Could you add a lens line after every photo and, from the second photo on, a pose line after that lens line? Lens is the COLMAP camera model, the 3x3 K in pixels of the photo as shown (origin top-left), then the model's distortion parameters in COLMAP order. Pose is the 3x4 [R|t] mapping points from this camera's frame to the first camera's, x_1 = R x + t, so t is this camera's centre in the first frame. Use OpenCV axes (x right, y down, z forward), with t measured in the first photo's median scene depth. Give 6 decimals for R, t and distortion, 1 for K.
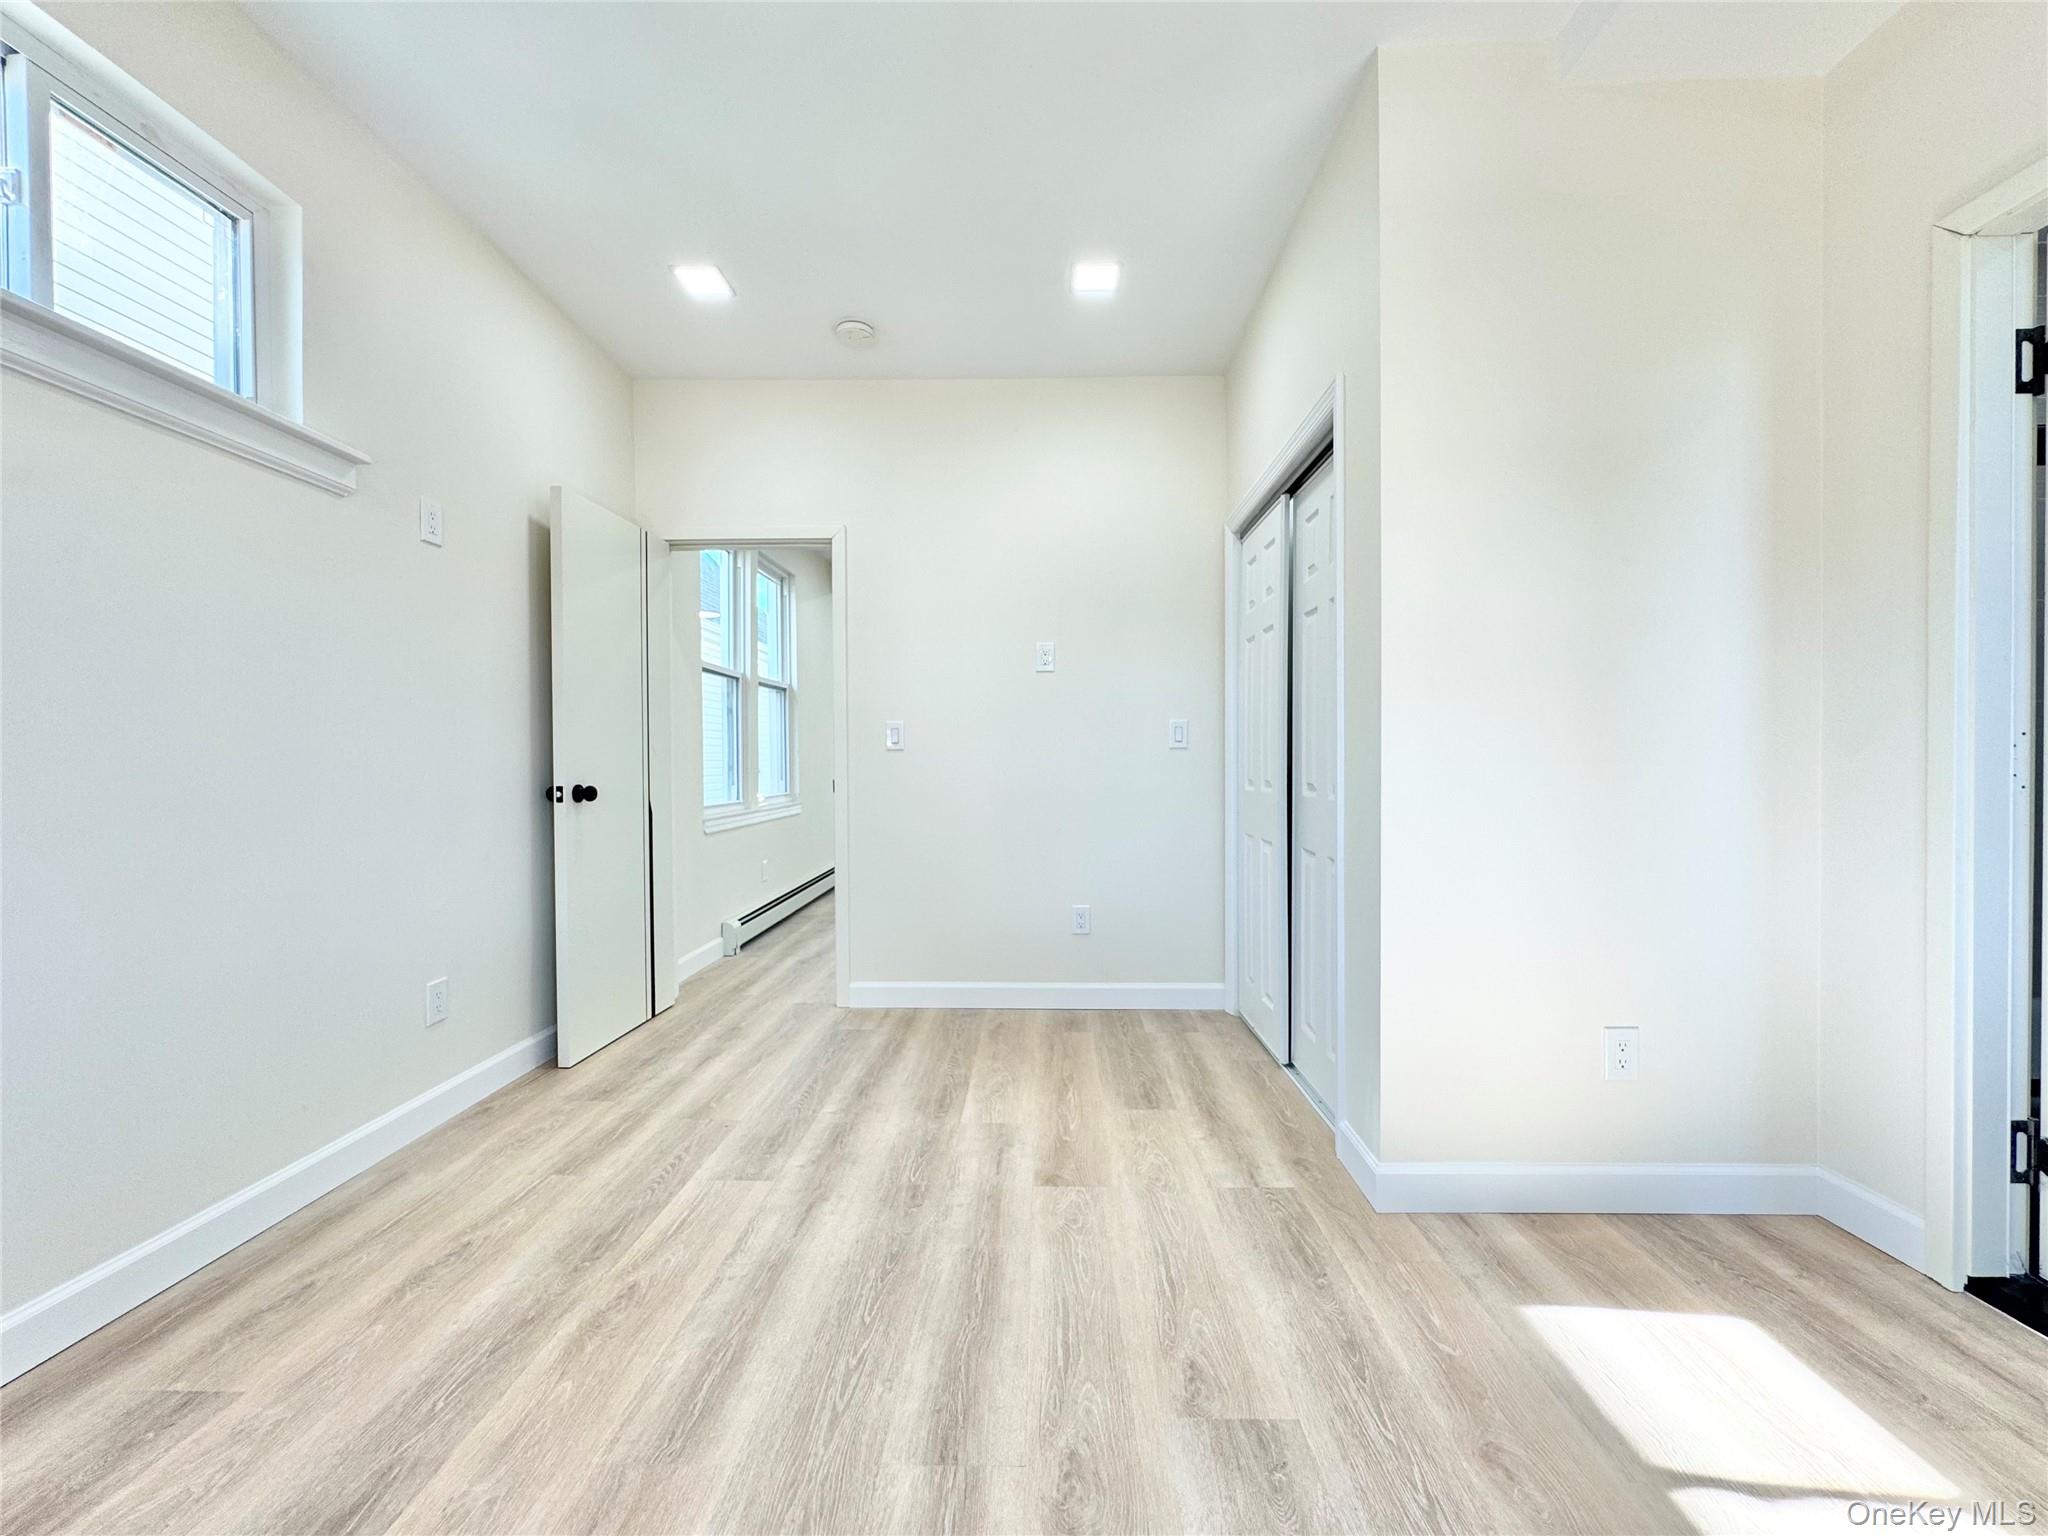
lens RADIAL K [[835.8, 0, 1020.5], [0, 835.8, 758.4], [0, 0, 1]] dist [-0.002121, -0.000548]
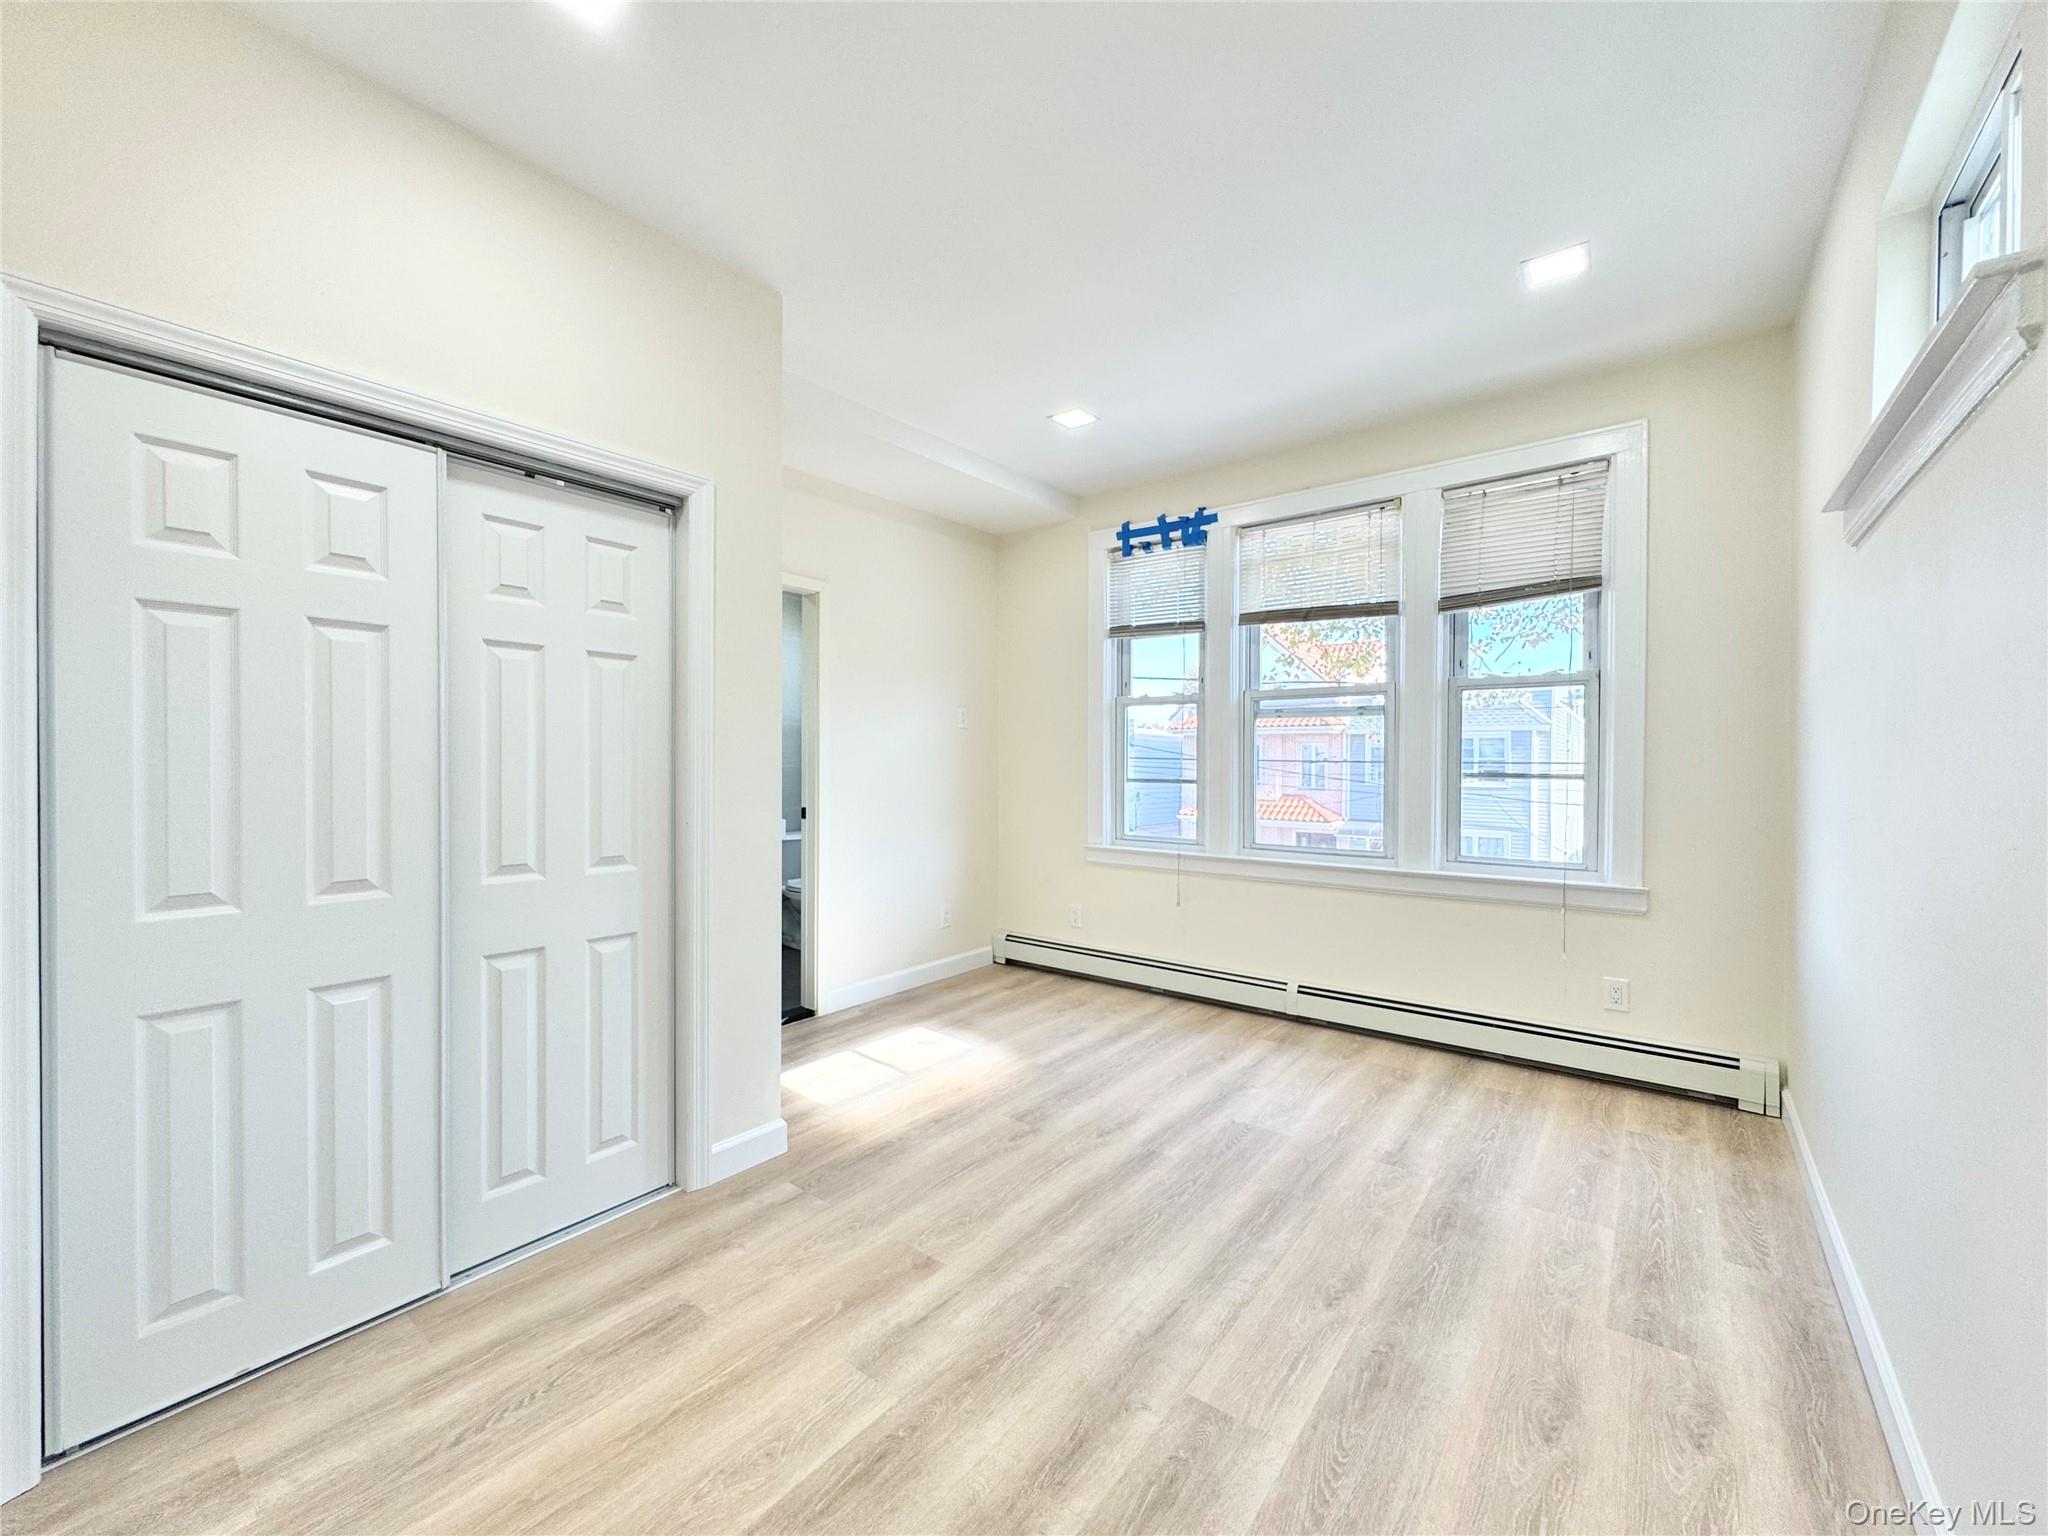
lens RADIAL K [[835.8, 0, 1021.5], [0, 835.8, 773.8], [0, 0, 1]] dist [-0.002121, -0.000548]
pose [[-0.811033, -0.006402, 0.584965, -0.700507], [-0.002525, 0.999969, 0.007444, -0.090016], [-0.584994, 0.004560, -0.811024, 1.931720]]
